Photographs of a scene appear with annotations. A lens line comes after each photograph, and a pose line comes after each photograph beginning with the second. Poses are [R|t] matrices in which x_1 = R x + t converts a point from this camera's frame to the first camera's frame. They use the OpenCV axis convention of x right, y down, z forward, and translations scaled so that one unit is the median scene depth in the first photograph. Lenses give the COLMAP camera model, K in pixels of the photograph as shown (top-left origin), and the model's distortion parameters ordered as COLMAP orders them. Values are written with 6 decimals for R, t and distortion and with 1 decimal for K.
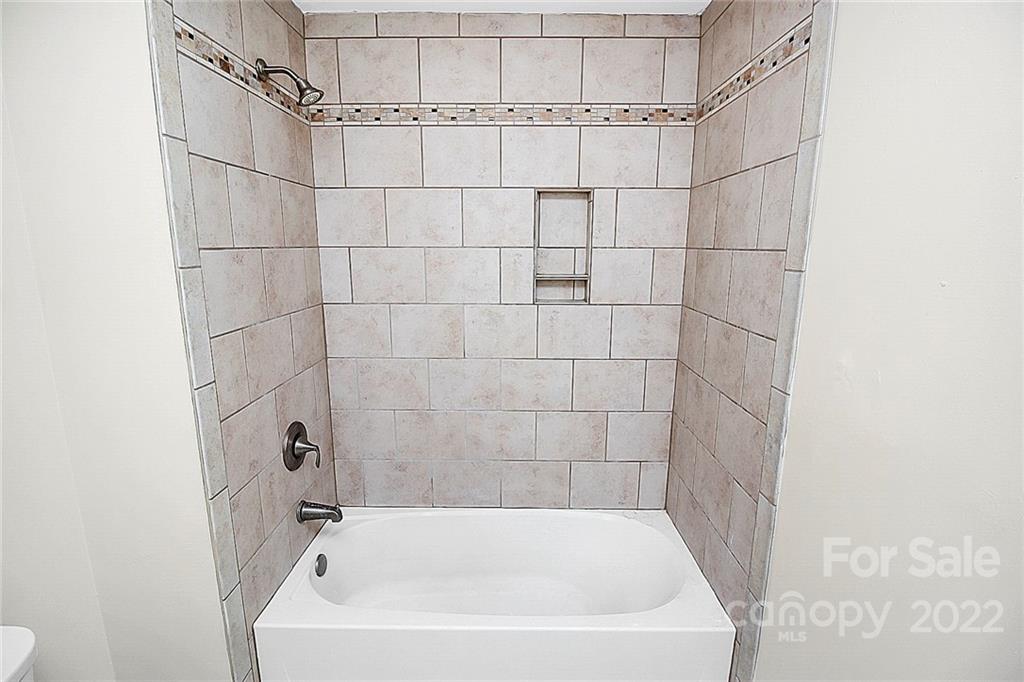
lens RADIAL K [[477.3, 0, 508.5], [0, 477.3, 331.0], [0, 0, 1]] dist [0.001786, -0.010838]
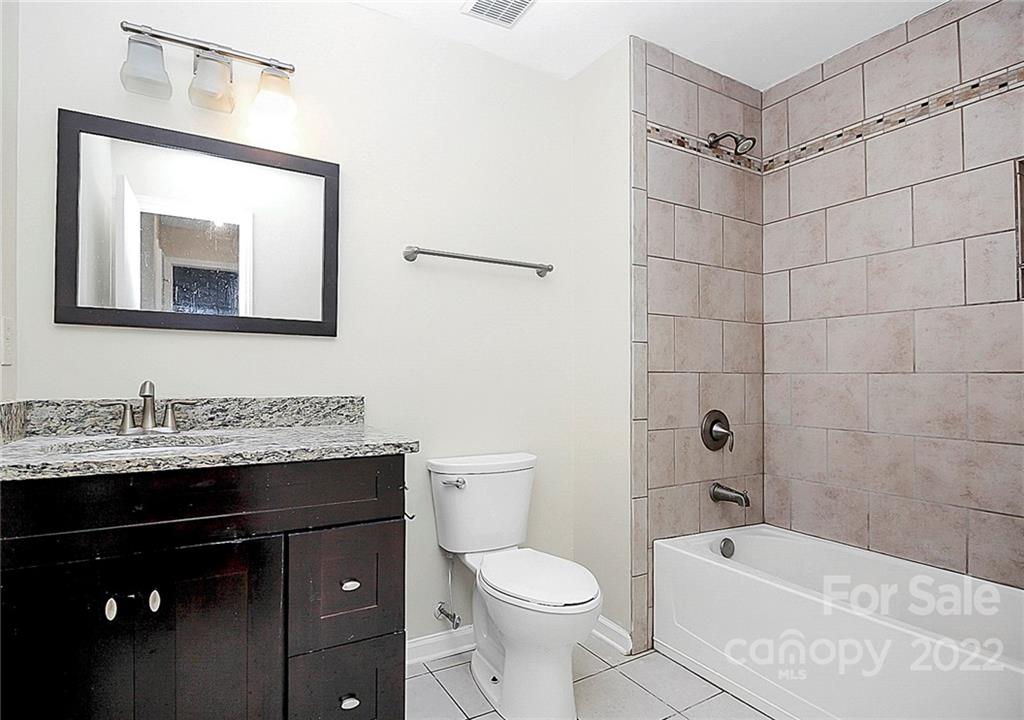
lens RADIAL K [[518.2, 0, 472.6], [0, 518.2, 363.2], [0, 0, 1]] dist [-0.002455, -0.011125]
pose [[0.476464, -0.015836, -0.879052, 0.386093], [-0.173077, 0.978583, -0.111440, 0.315356], [0.861990, 0.205241, 0.463519, -0.144308]]
